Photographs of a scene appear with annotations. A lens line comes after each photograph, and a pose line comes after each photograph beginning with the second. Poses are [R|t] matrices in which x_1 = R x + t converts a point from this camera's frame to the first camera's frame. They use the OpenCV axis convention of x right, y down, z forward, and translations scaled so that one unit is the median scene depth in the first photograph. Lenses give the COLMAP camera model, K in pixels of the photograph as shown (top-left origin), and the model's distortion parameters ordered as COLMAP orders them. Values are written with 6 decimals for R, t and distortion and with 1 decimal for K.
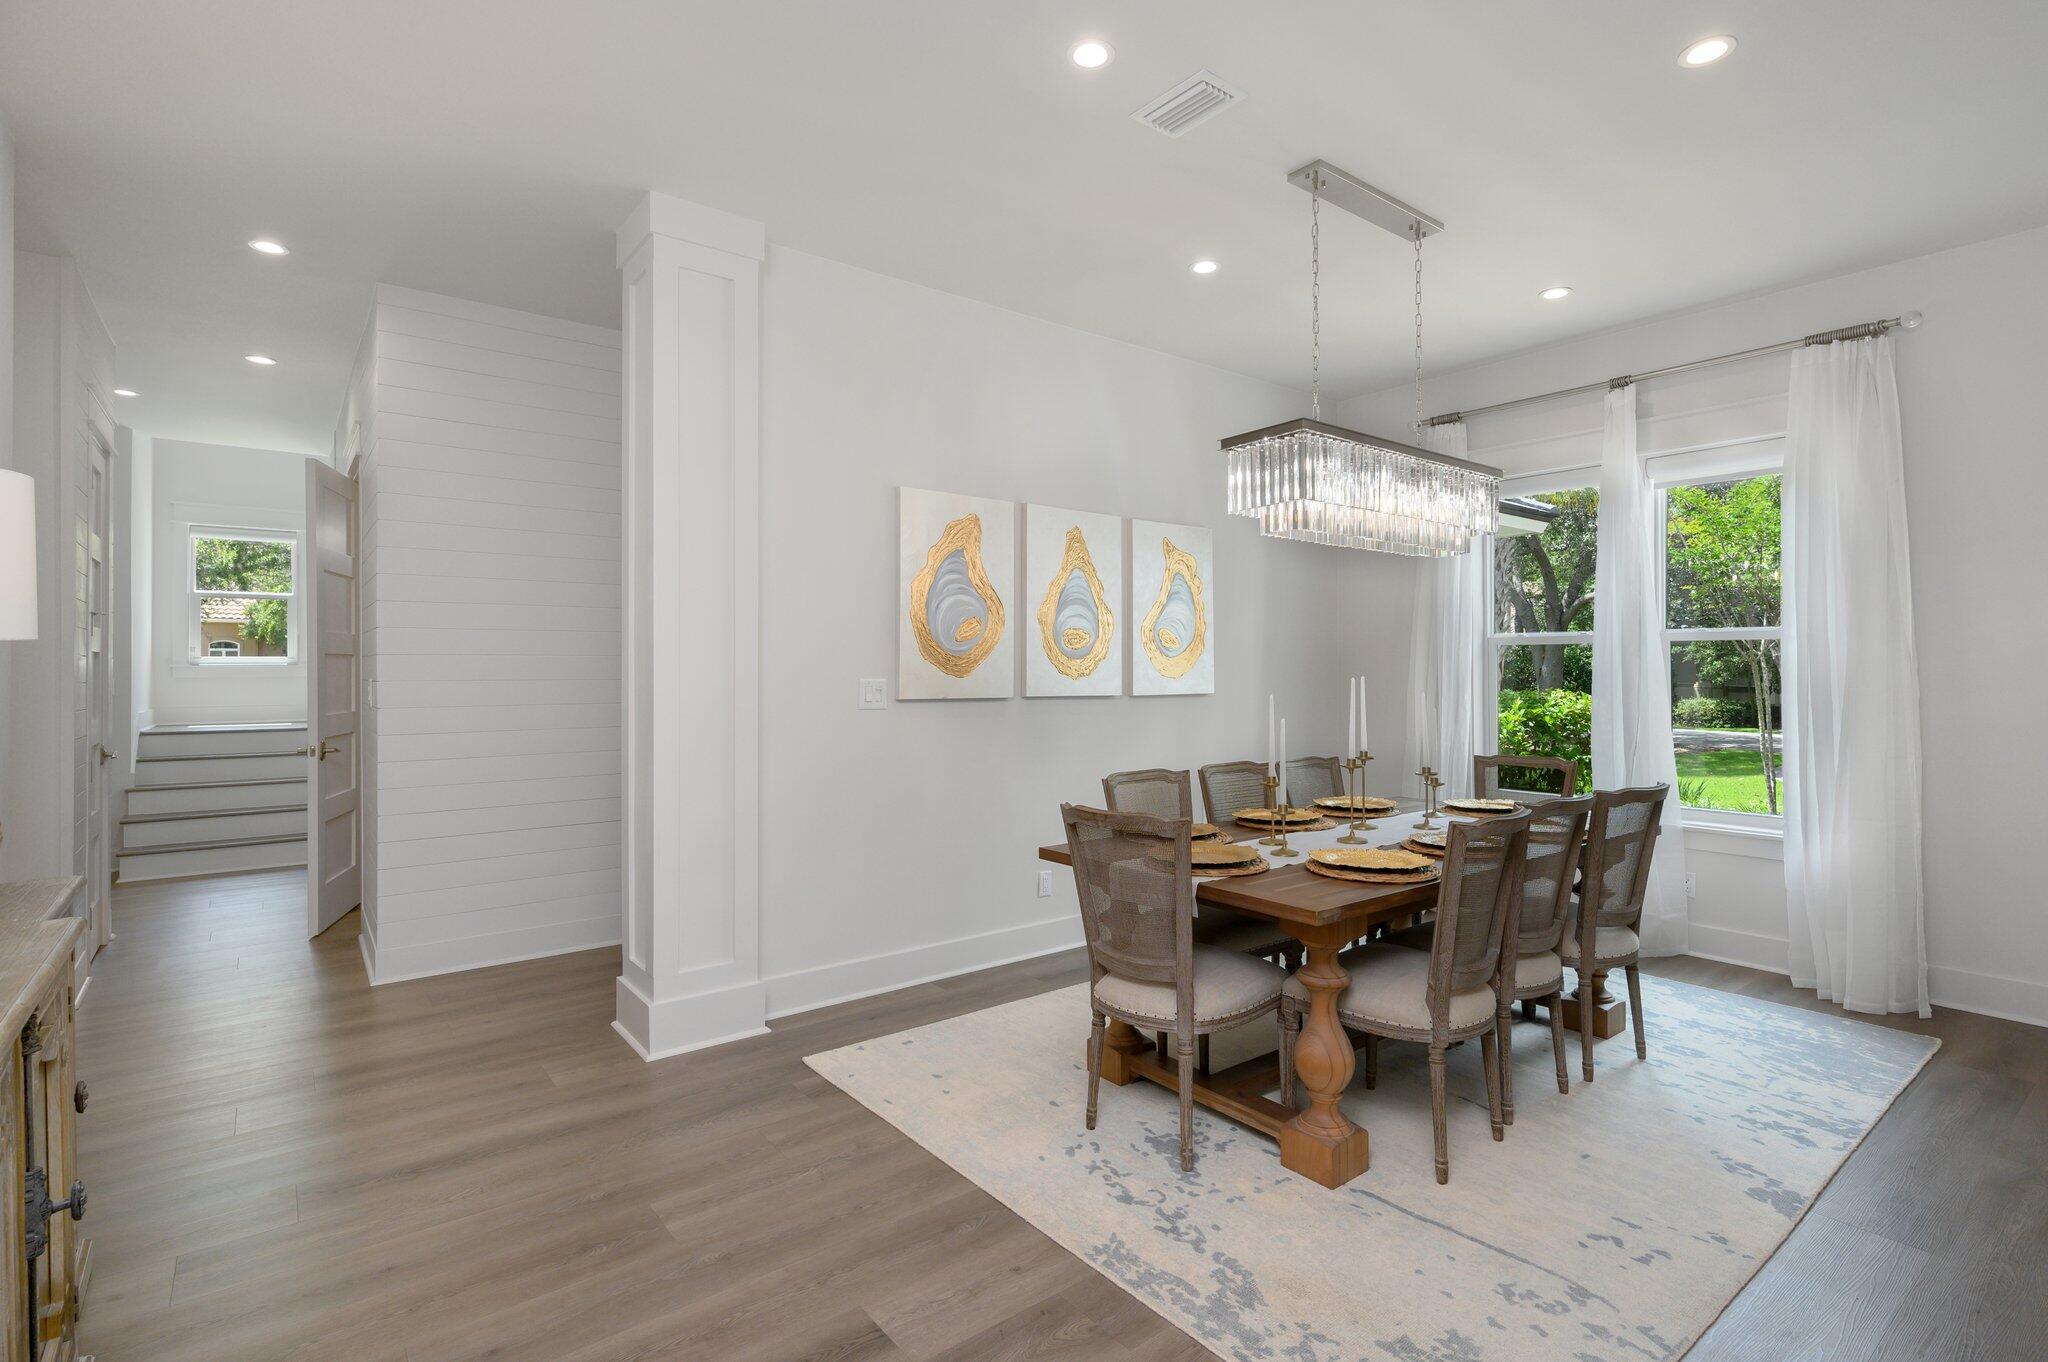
lens RADIAL K [[976.3, 0, 1029.3], [0, 976.3, 664.9], [0, 0, 1]] dist [0.000439, -0.000437]
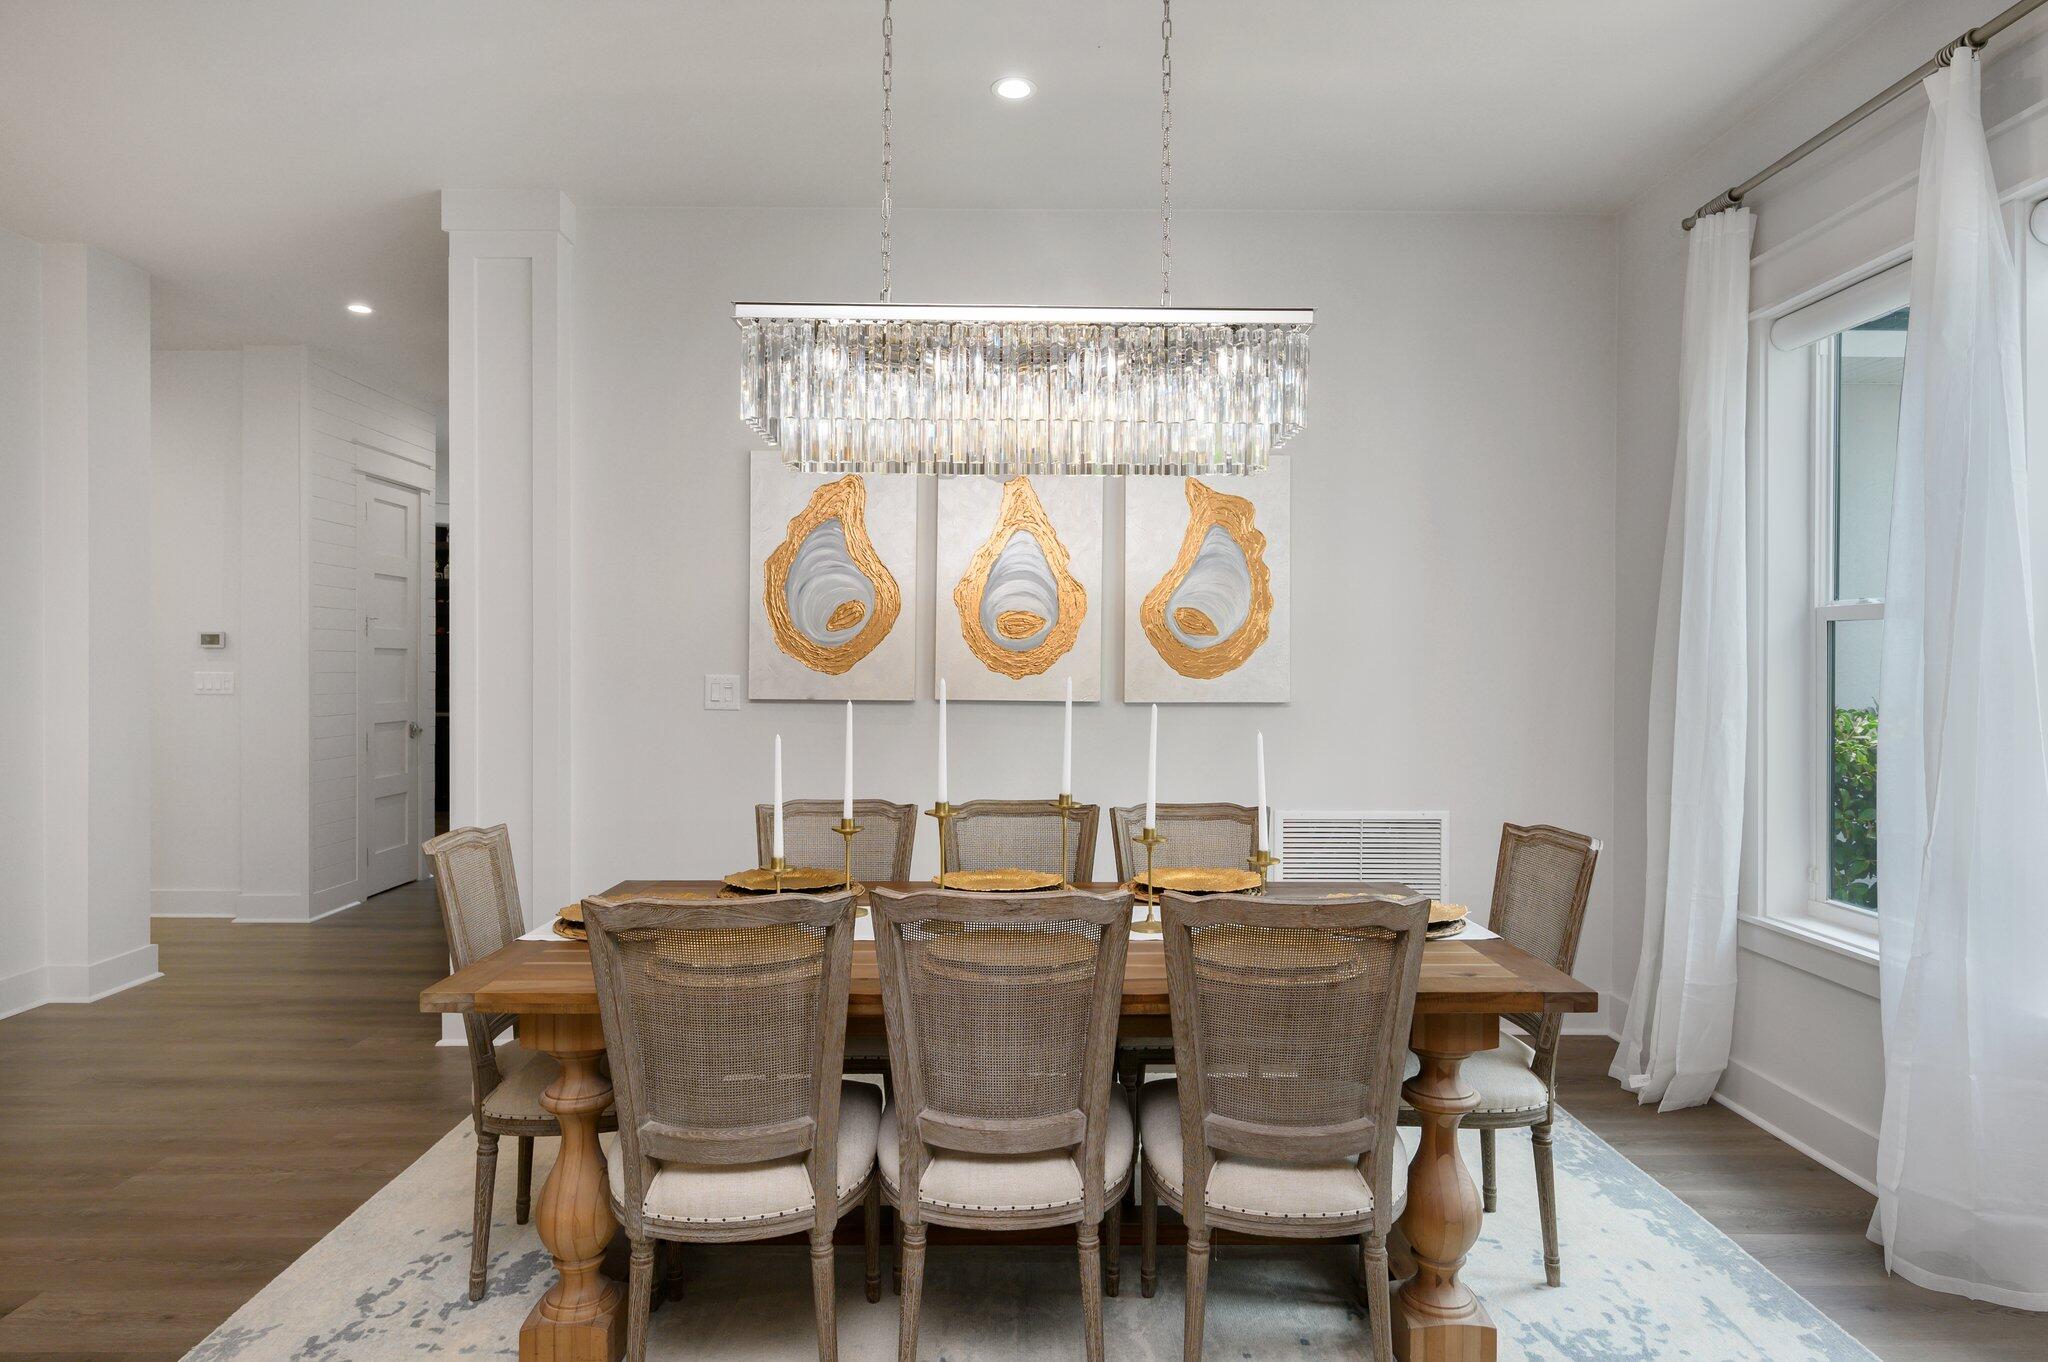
lens RADIAL K [[1151.4, 0, 1028.7], [0, 1151.4, 680.7], [0, 0, 1]] dist [-0.004324, -0.002143]
pose [[0.800499, 0.008595, -0.599272, 0.855606], [-0.003926, 0.999951, 0.009097, 0.011885], [0.599321, -0.004930, 0.800494, 0.431310]]
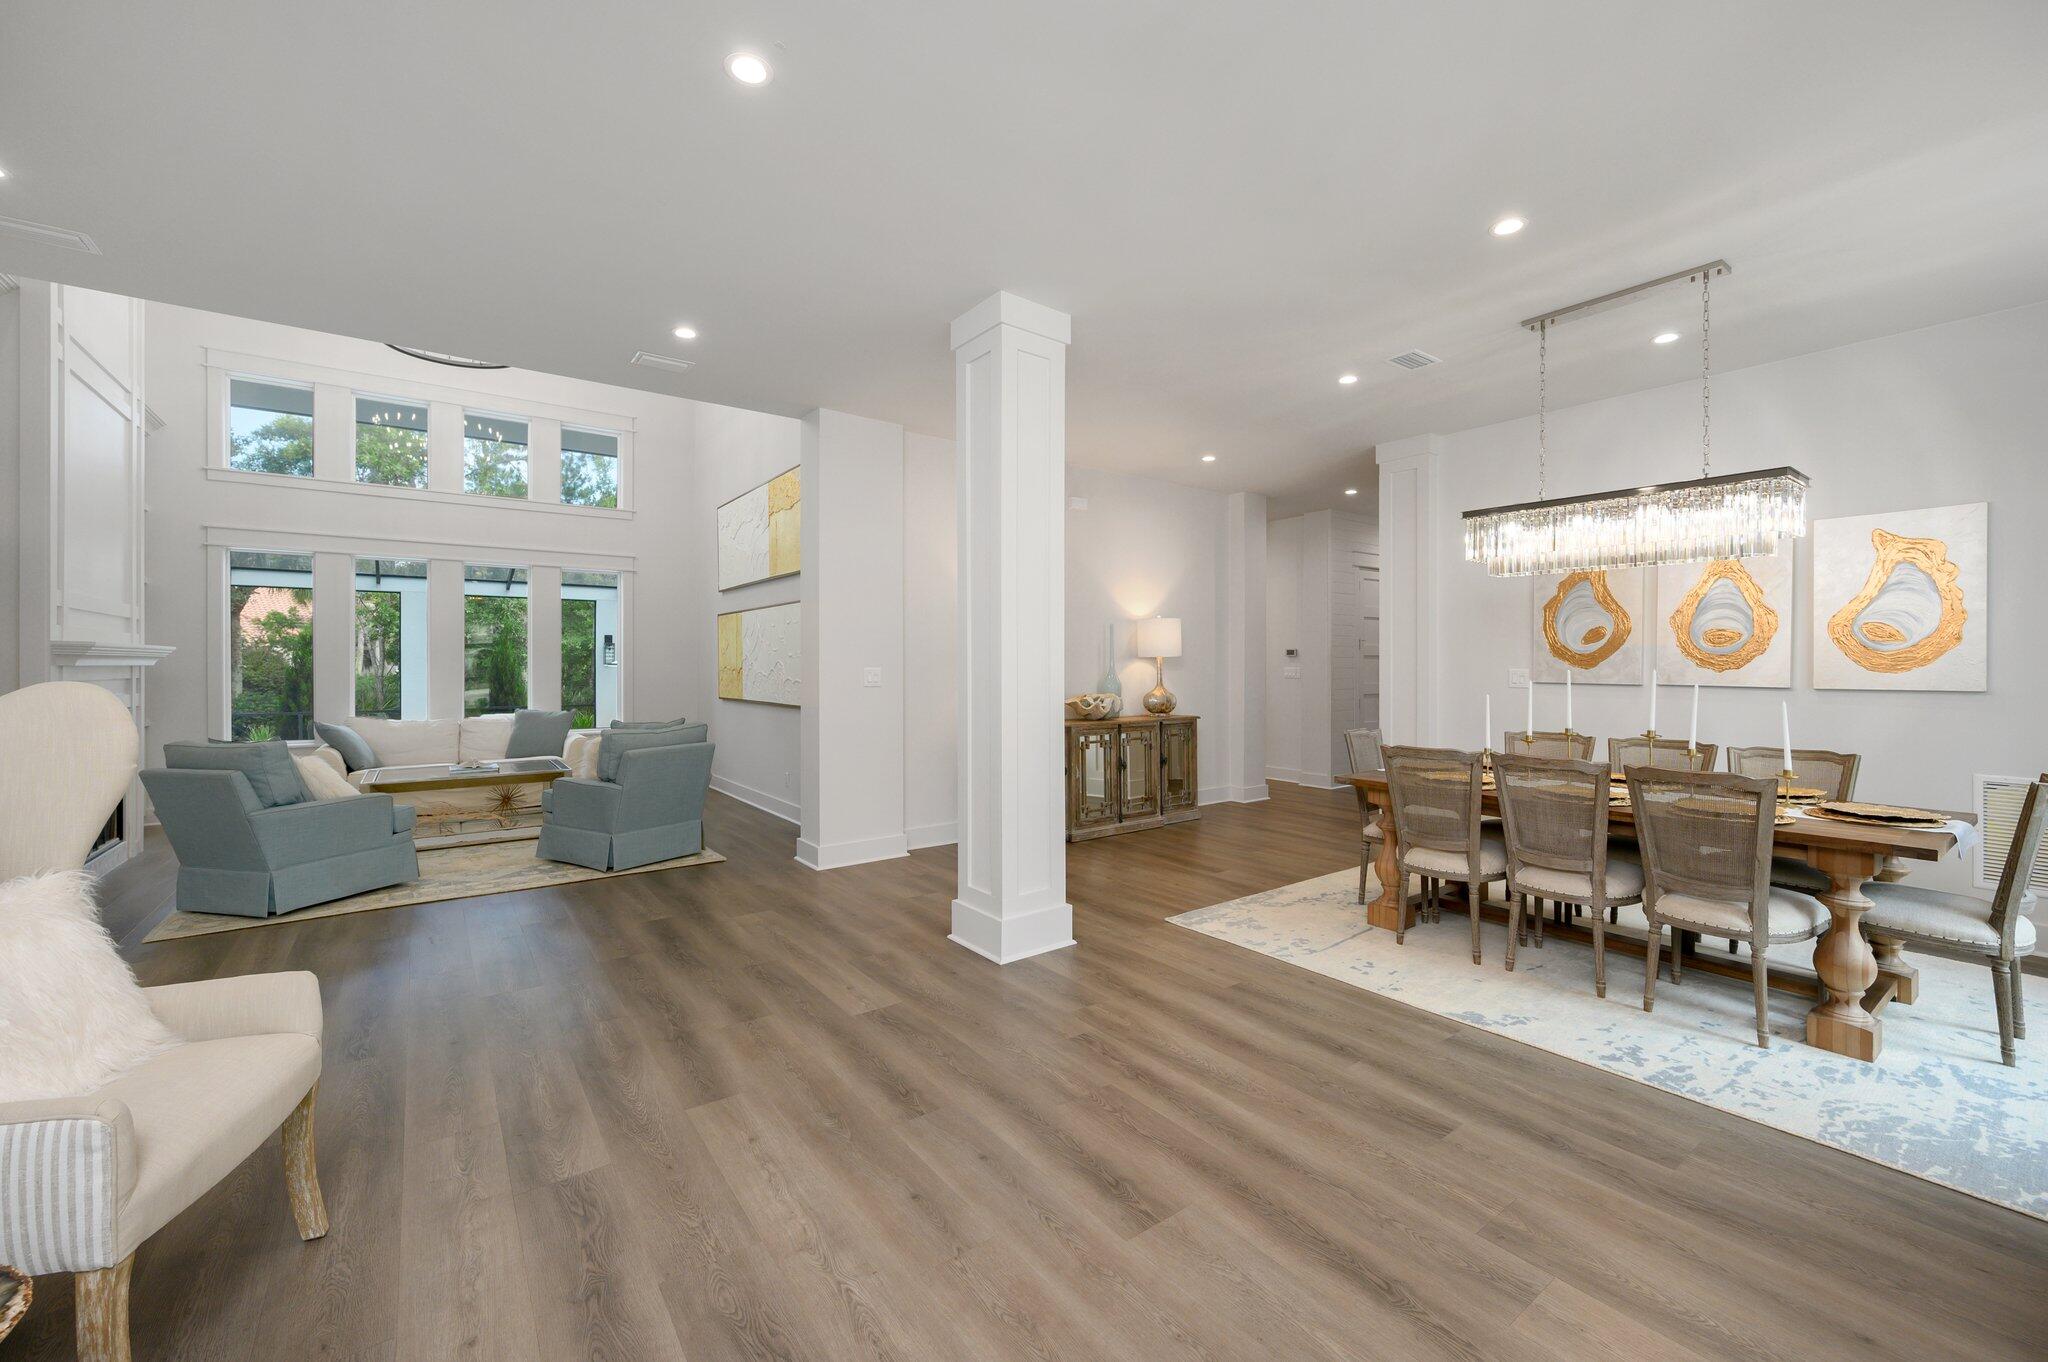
lens RADIAL K [[794.1, 0, 1027.4], [0, 794.1, 667.0], [0, 0, 1]] dist [0.001957, 0.000179]
pose [[-0.023038, 0.003062, -0.999730, 1.508029], [0.002992, 0.999991, 0.002994, 0.004901], [0.999730, -0.002922, -0.023047, 0.266045]]
